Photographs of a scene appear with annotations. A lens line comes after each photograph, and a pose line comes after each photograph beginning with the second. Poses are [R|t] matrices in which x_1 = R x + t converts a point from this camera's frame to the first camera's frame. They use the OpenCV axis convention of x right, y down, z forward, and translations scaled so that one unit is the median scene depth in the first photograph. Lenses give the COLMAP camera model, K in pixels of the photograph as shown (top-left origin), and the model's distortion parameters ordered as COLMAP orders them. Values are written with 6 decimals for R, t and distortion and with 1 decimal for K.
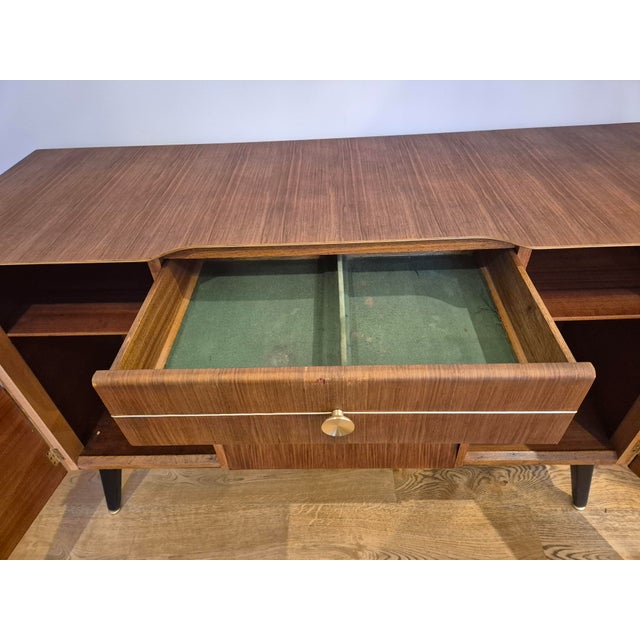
lens RADIAL K [[427.8, 0, 318.4], [0, 427.8, 318.9], [0, 0, 1]] dist [0.081825, -0.078143]
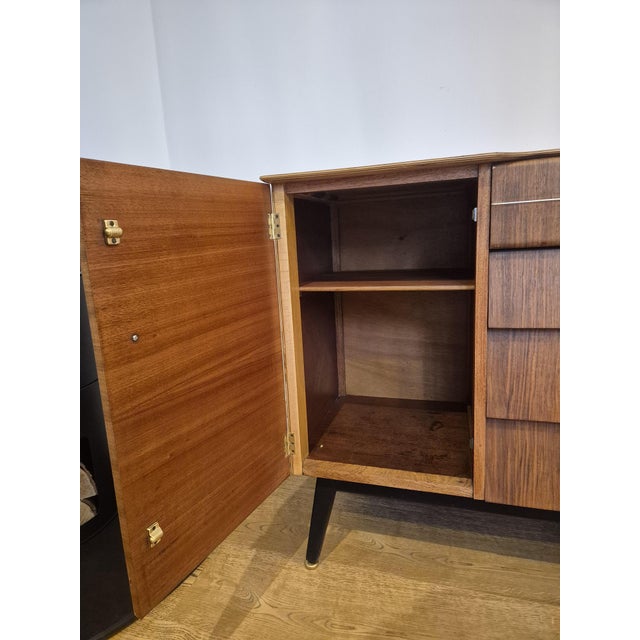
lens RADIAL K [[427.8, 0, 318.4], [0, 427.8, 318.9], [0, 0, 1]] dist [0.081825, -0.078143]
pose [[0.960490, 0.048280, -0.274094, -0.265783], [-0.173643, 0.873603, -0.454605, 0.423642], [0.217501, 0.484238, 0.847471, 0.097978]]
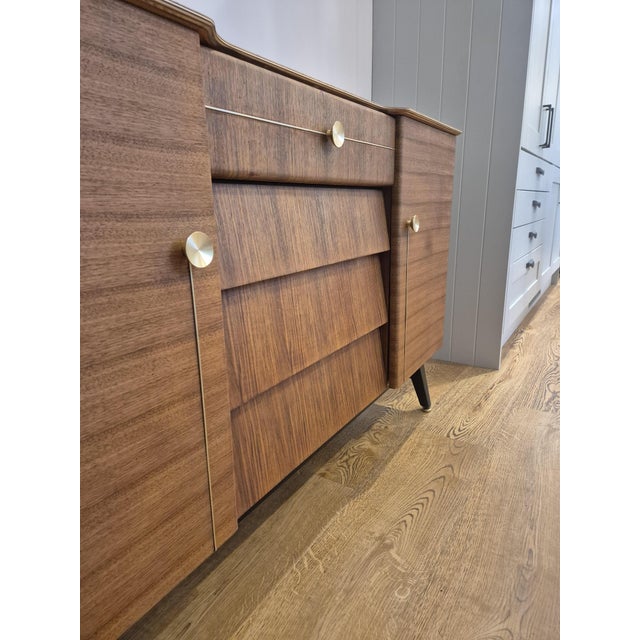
lens RADIAL K [[427.8, 0, 318.4], [0, 427.8, 318.9], [0, 0, 1]] dist [0.081825, -0.078143]
pose [[0.527850, -0.181798, 0.829653, -0.527393], [0.551219, 0.816484, -0.171789, 0.258850], [-0.646168, 0.547999, 0.531192, 0.412172]]
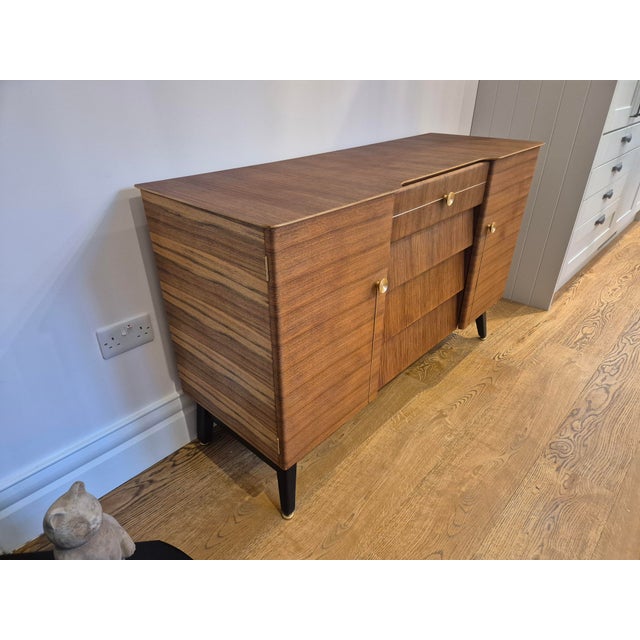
lens RADIAL K [[425.0, 0, 318.5], [0, 425.0, 325.0], [0, 0, 1]] dist [0.087441, -0.081966]
pose [[0.664959, -0.334337, 0.667869, -0.980607], [0.464332, 0.885456, -0.019047, 0.106013], [-0.585001, 0.322778, 0.744035, 0.083758]]
